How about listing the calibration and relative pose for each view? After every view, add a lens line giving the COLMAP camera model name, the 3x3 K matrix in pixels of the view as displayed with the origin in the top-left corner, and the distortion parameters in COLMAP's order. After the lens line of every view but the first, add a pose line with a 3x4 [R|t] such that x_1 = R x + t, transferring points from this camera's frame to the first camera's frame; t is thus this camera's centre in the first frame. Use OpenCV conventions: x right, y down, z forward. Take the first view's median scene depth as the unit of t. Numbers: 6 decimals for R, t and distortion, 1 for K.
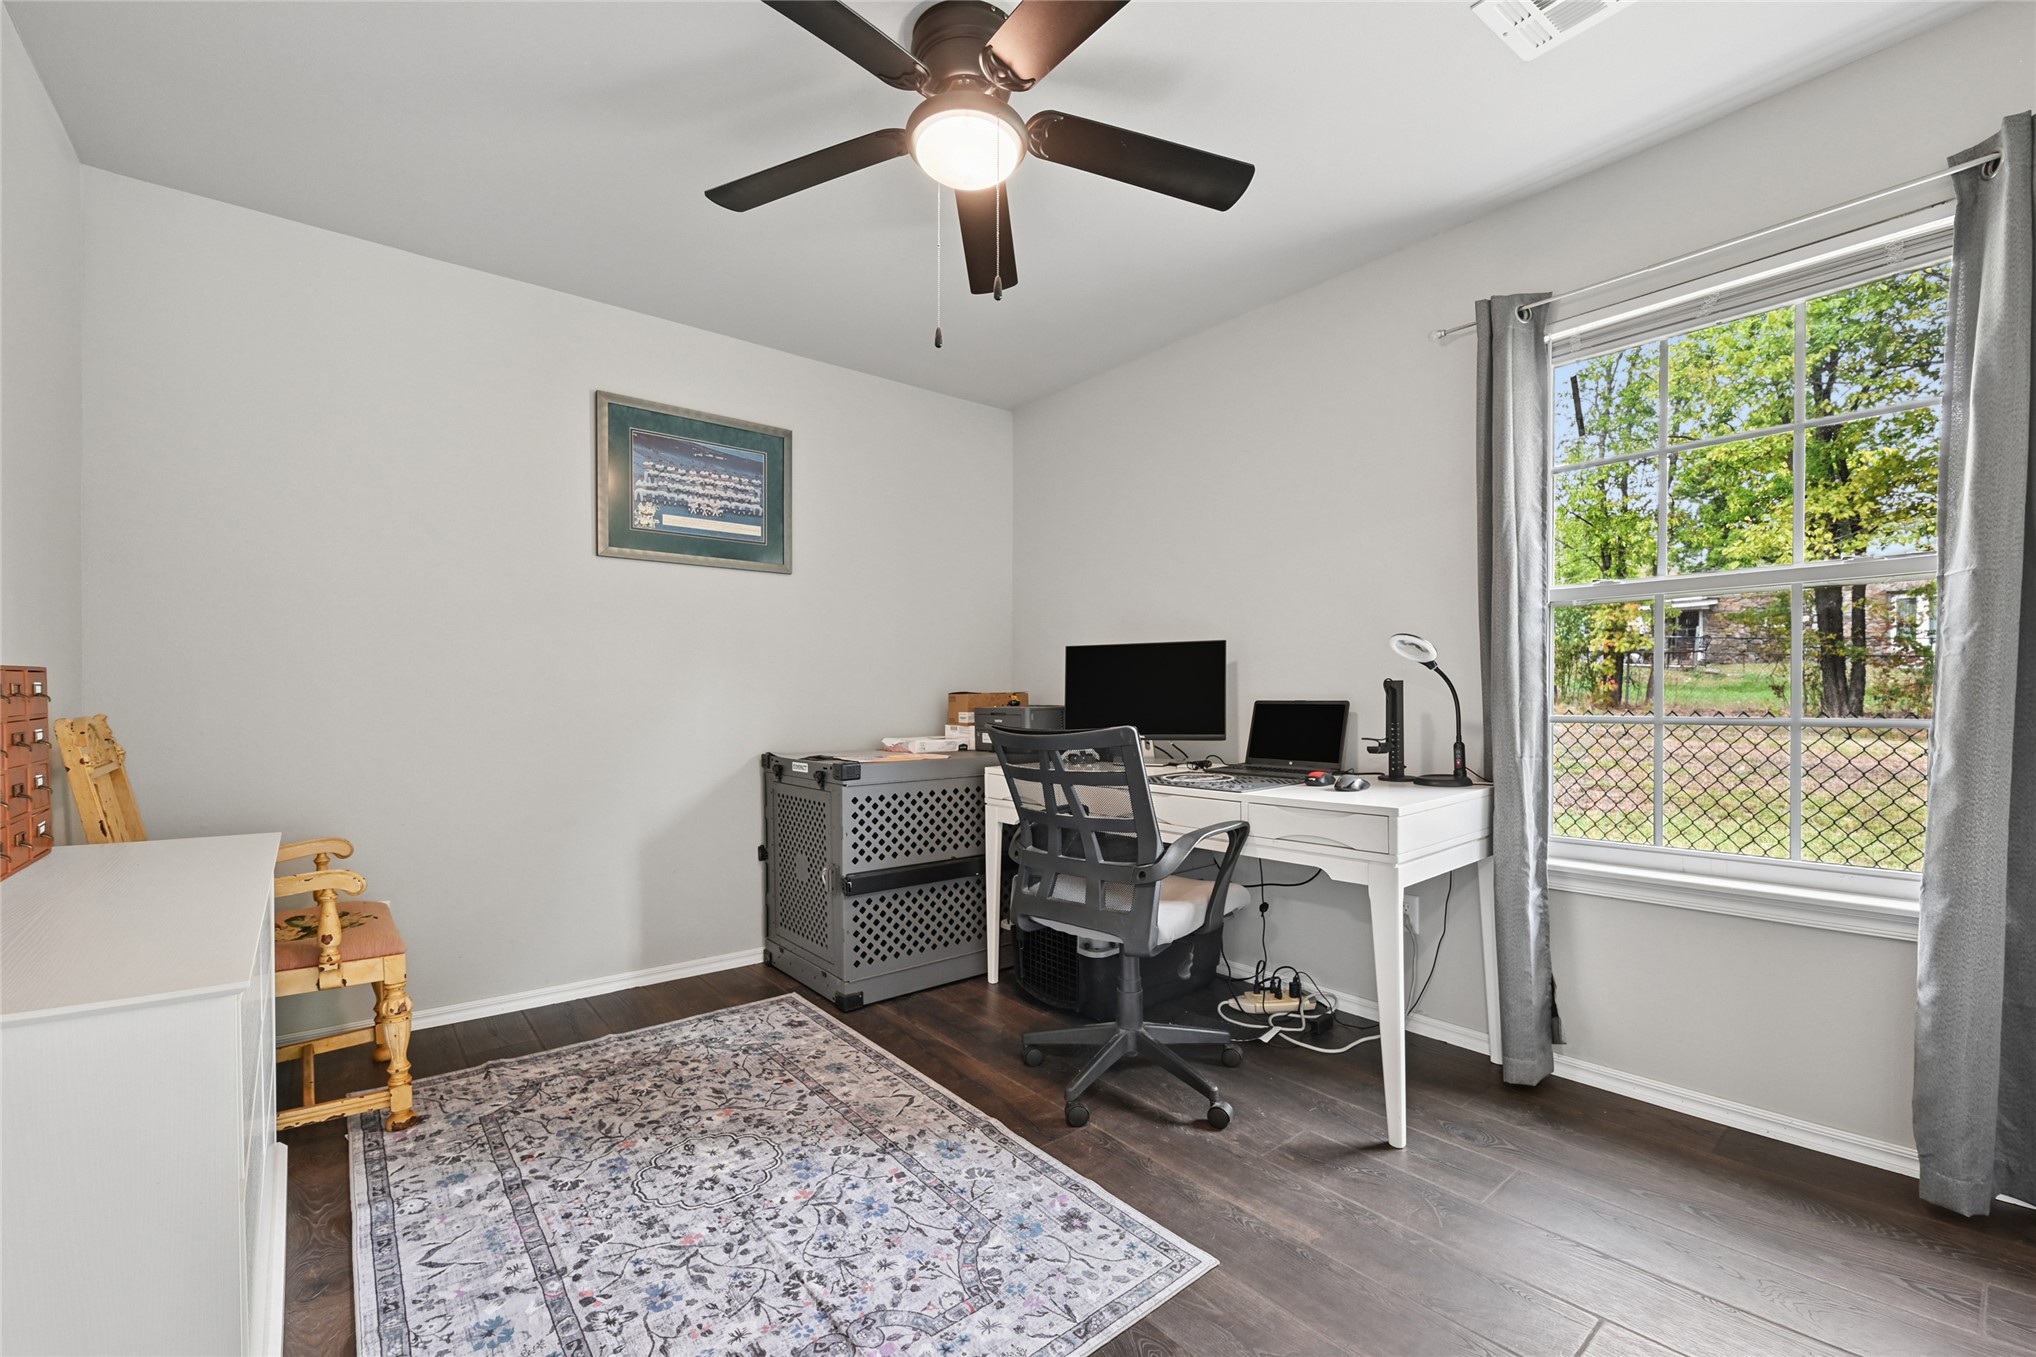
lens RADIAL K [[803.8, 0, 1014.1], [0, 803.8, 695.1], [0, 0, 1]] dist [0.000301, 0.000027]
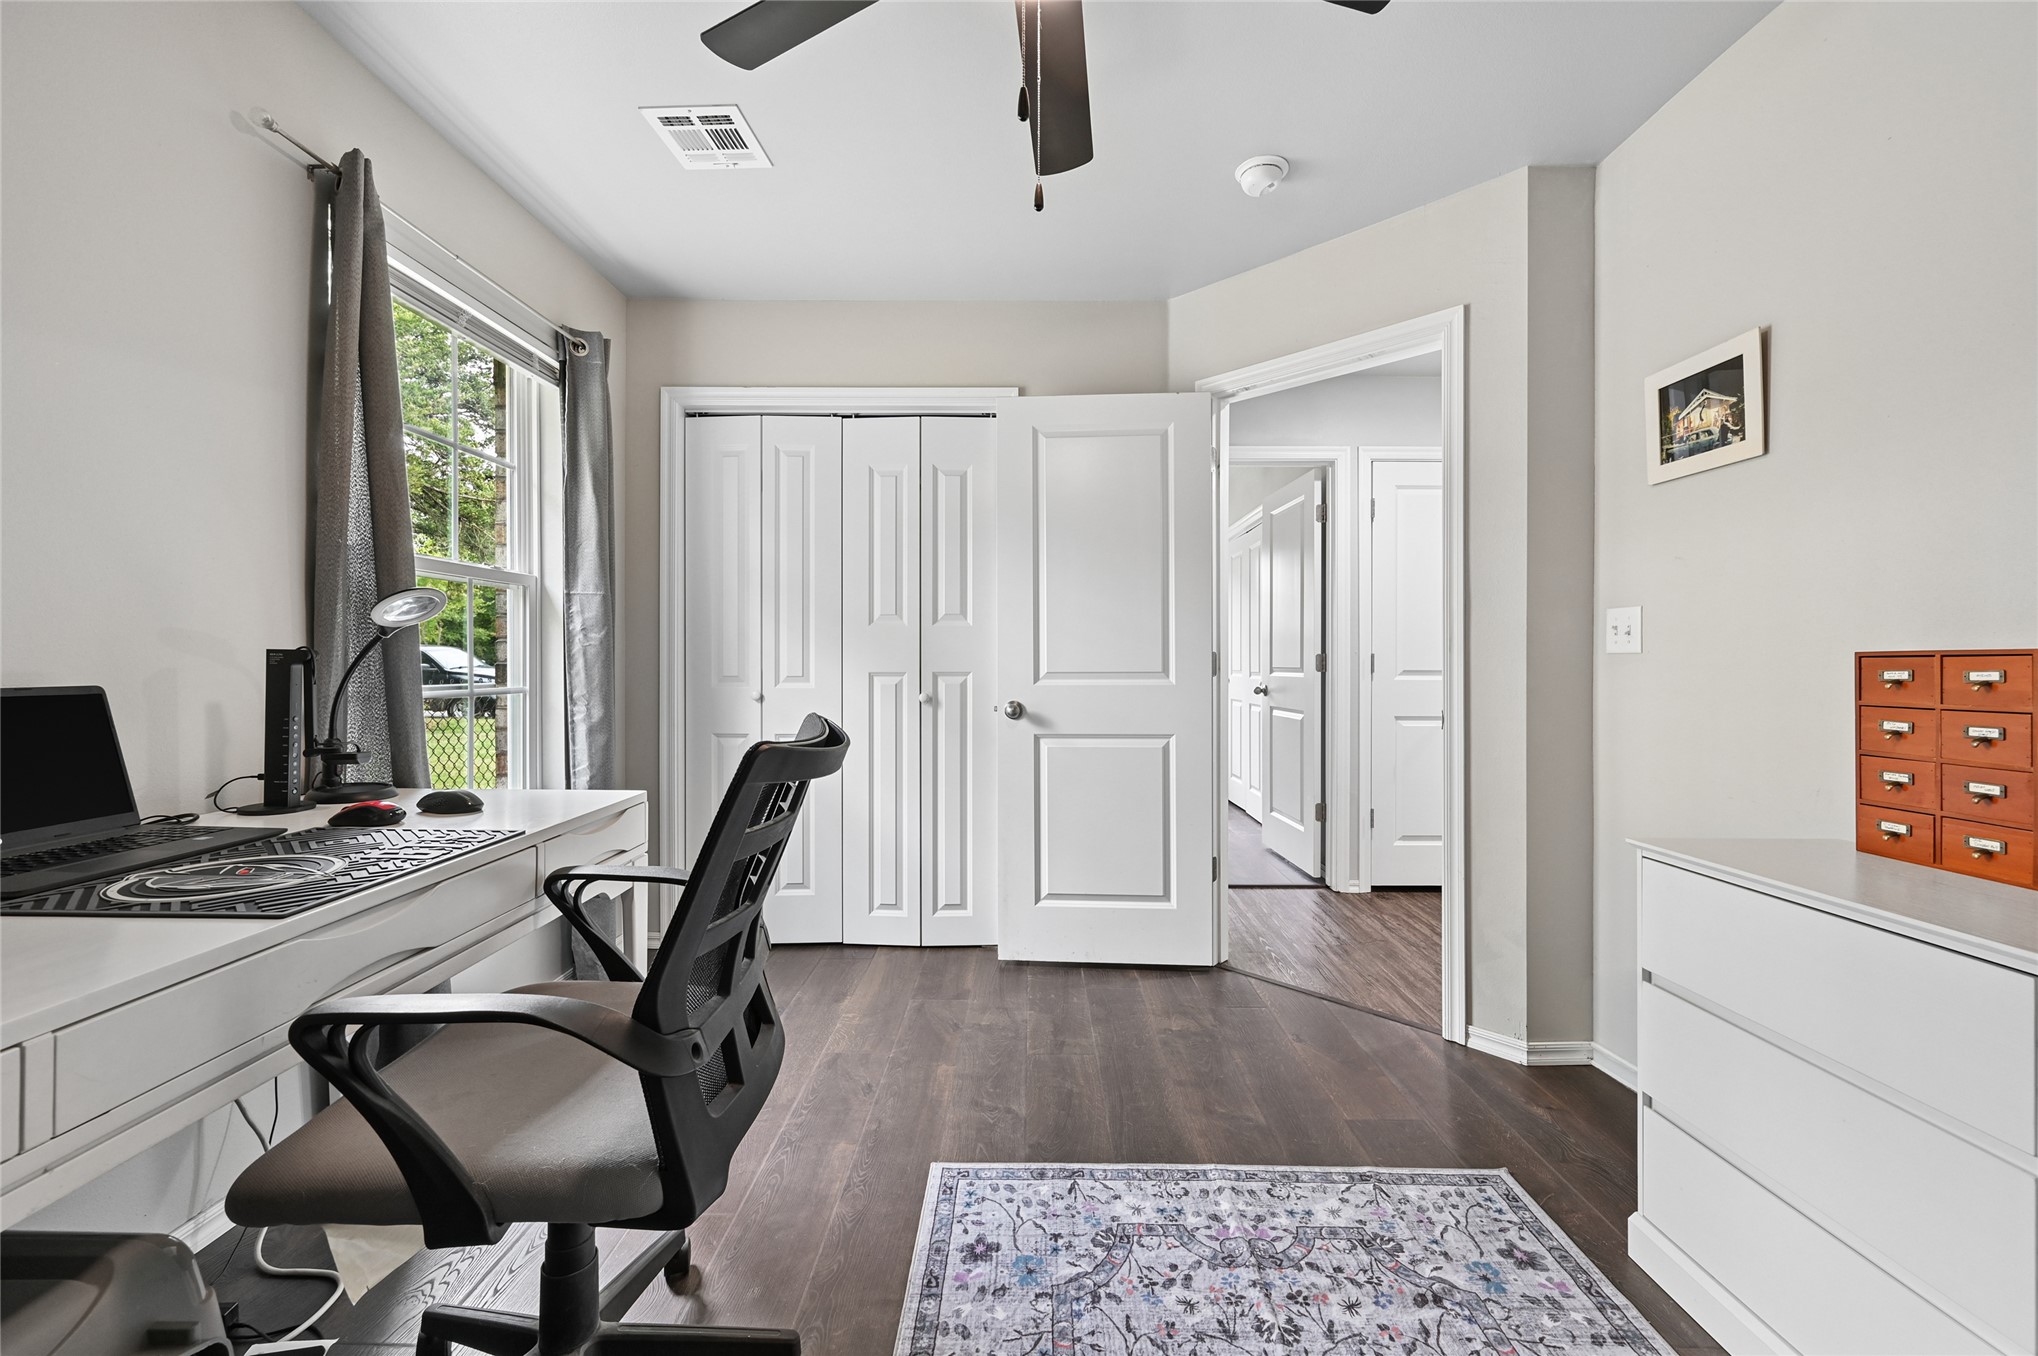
lens RADIAL K [[825.5, 0, 1018.8], [0, 825.5, 672.2], [0, 0, 1]] dist [0.001103, 0.000003]
pose [[-0.760009, -0.008300, 0.649859, -0.638057], [-0.002071, 0.999944, 0.010349, -0.022097], [-0.649909, 0.006519, -0.759984, 1.890654]]
